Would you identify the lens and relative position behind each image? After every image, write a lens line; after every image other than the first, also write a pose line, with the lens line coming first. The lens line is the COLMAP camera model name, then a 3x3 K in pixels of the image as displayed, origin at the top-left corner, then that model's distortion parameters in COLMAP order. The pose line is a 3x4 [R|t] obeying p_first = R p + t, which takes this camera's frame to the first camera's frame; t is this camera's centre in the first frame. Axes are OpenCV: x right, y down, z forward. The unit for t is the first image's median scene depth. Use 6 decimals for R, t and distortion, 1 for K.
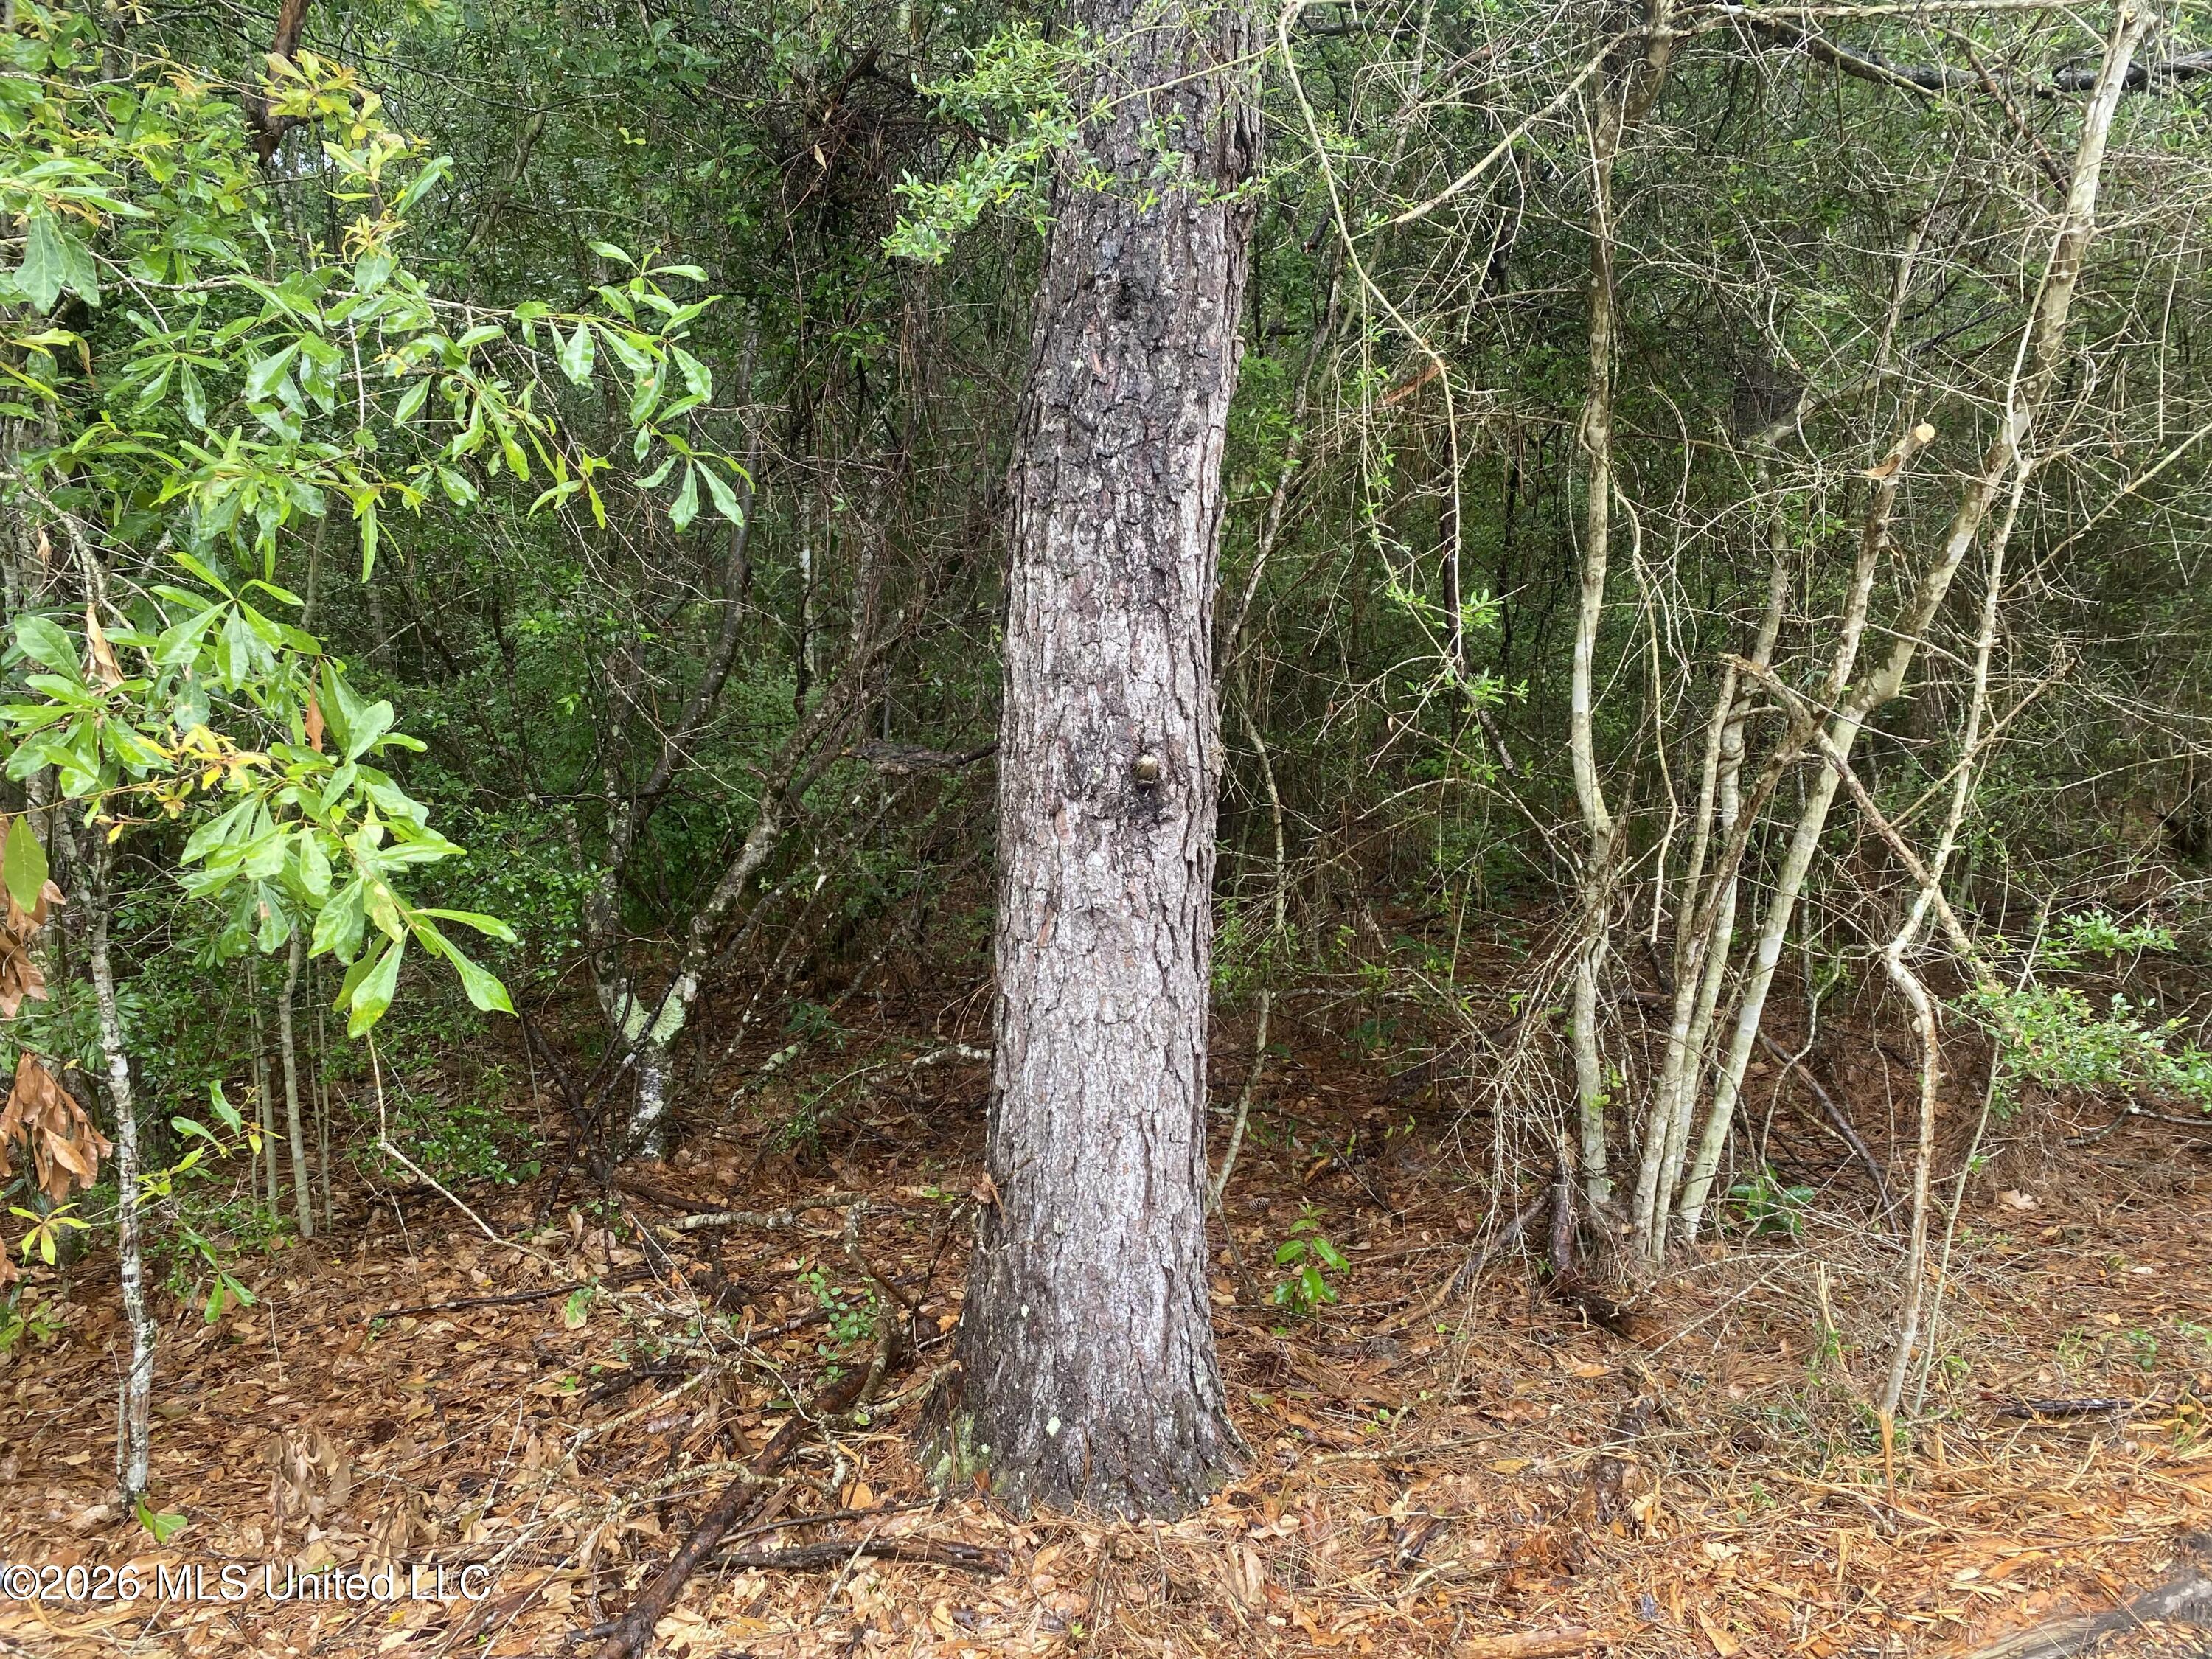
lens RADIAL K [[1678.4, 0, 1106.0], [0, 1678.4, 829.5], [0, 0, 1]] dist [0.006168, -0.009851]
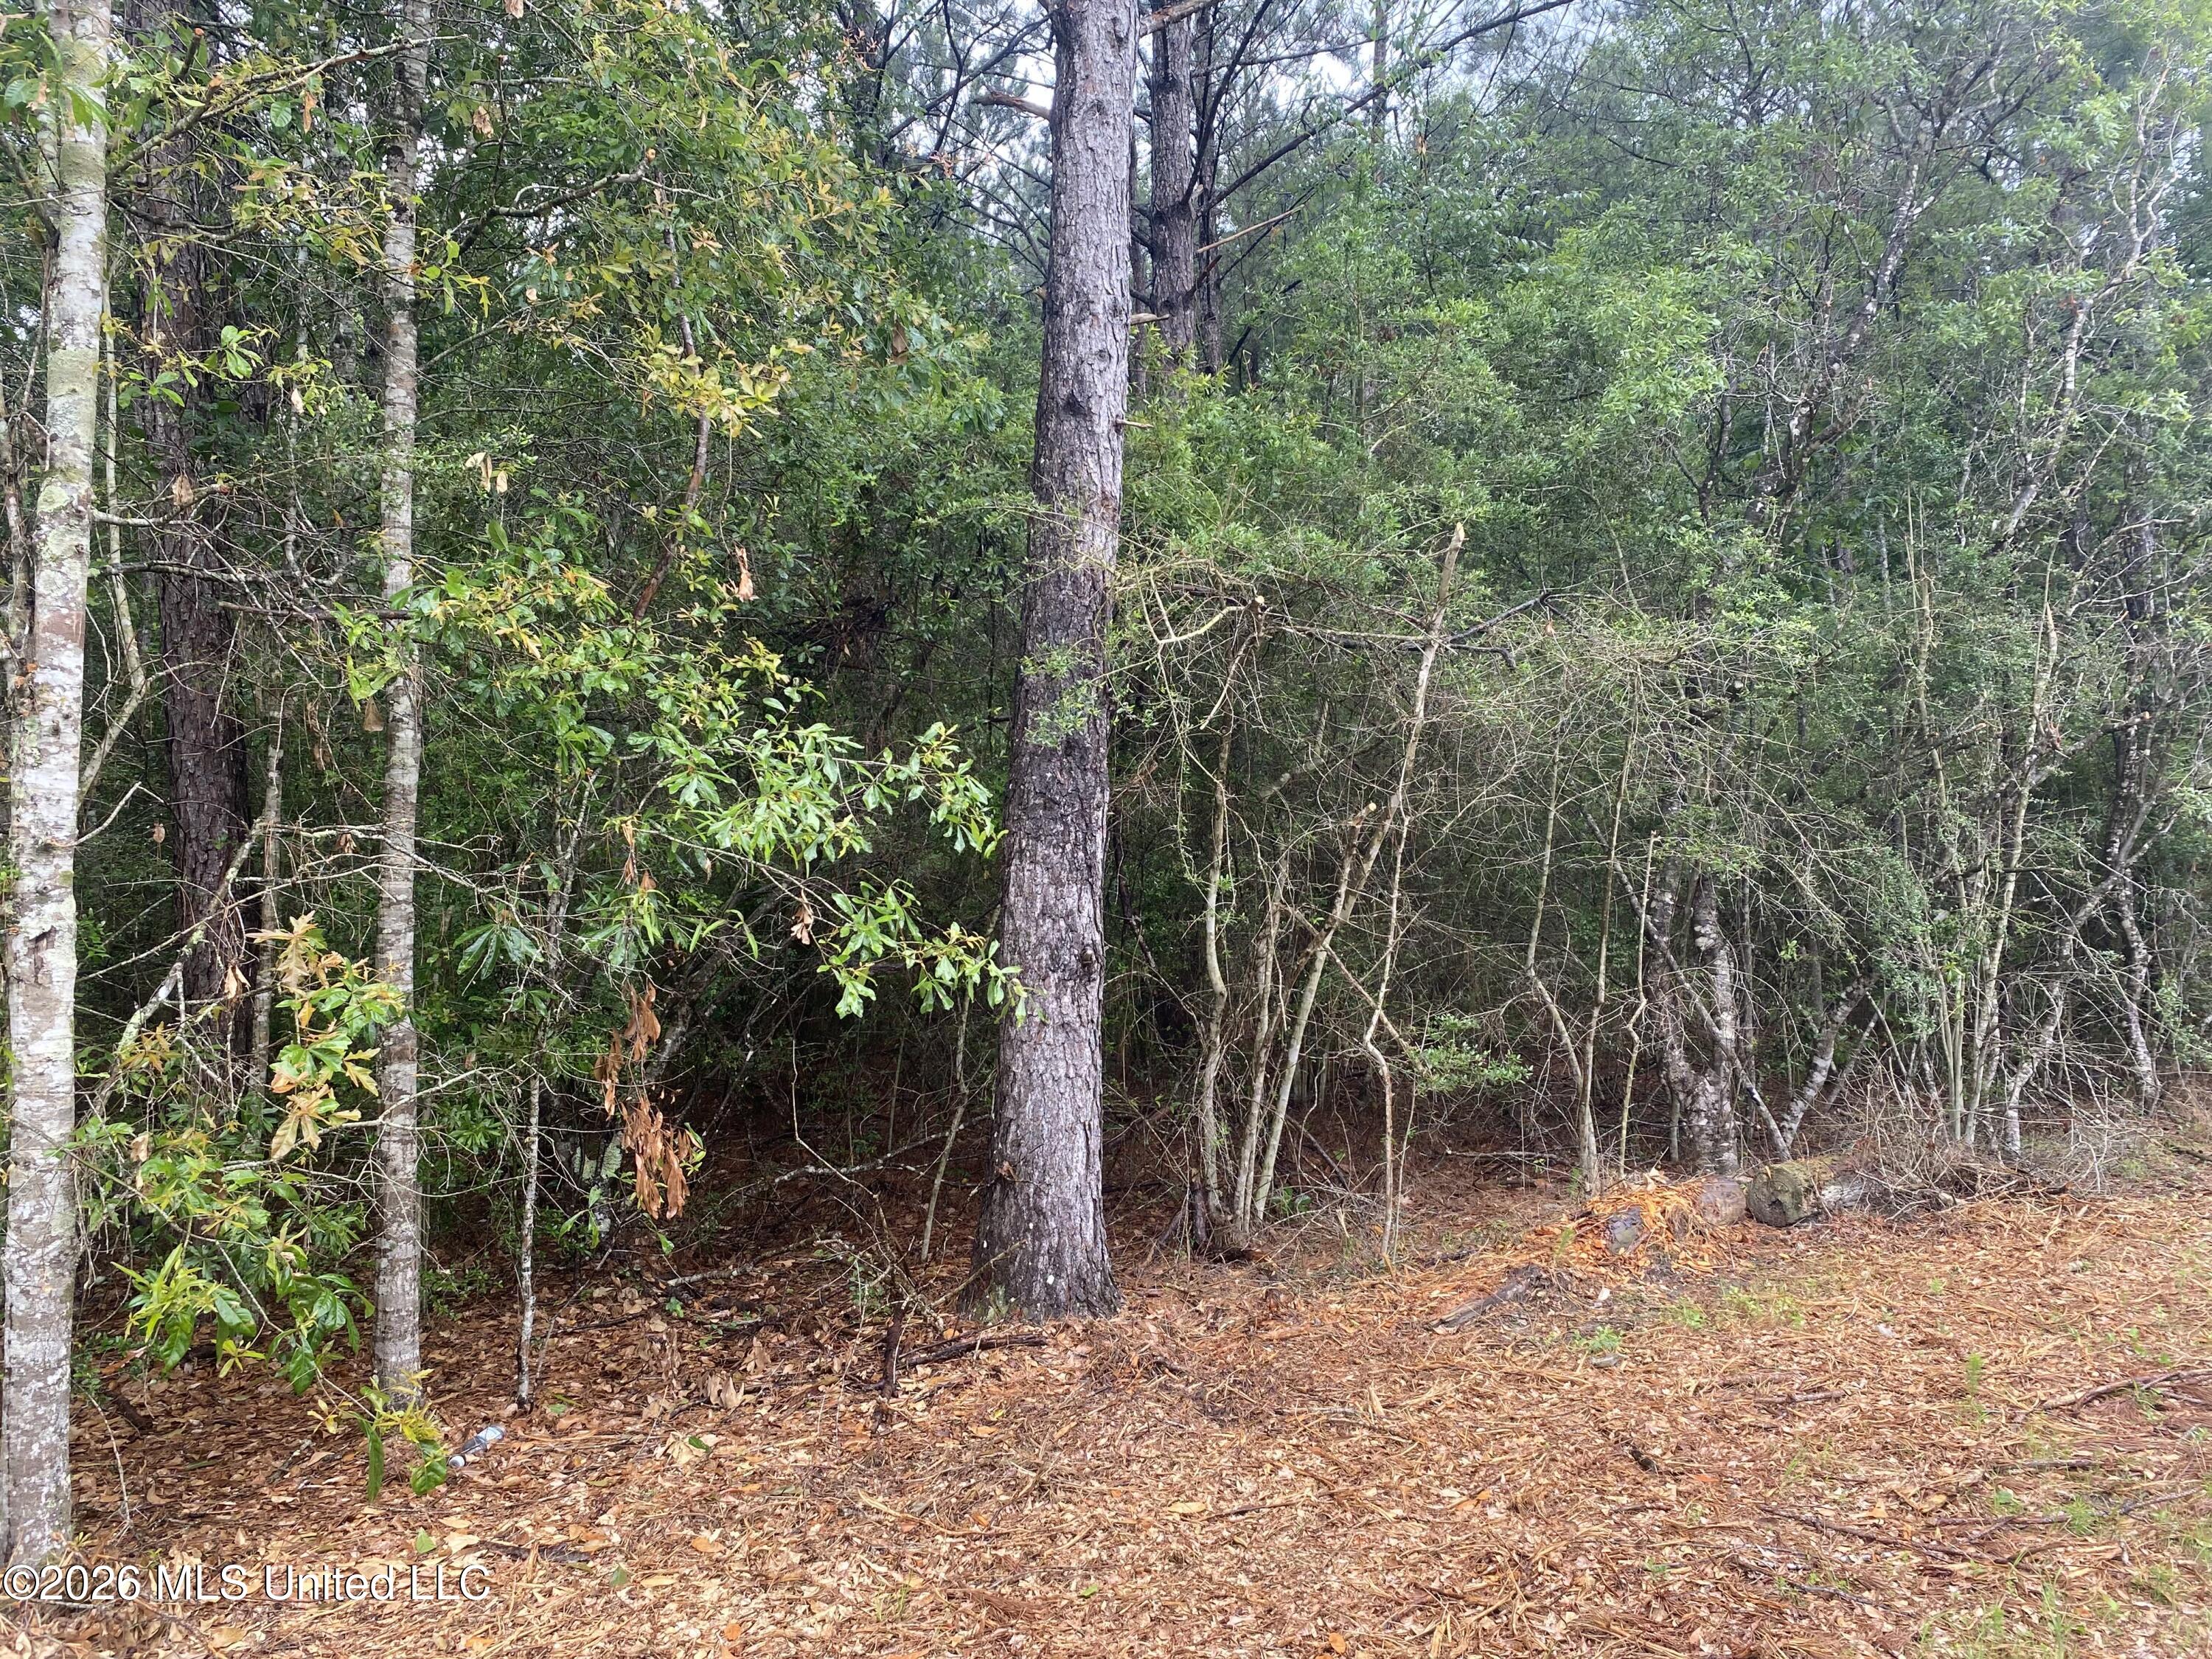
lens RADIAL K [[1678.4, 0, 1106.0], [0, 1678.4, 829.5], [0, 0, 1]] dist [0.006168, -0.009851]
pose [[0.915492, 0.006381, 0.402287, -0.798009], [0.058850, 0.986996, -0.149582, 0.123770], [-0.398010, 0.160616, 0.903211, -0.965250]]
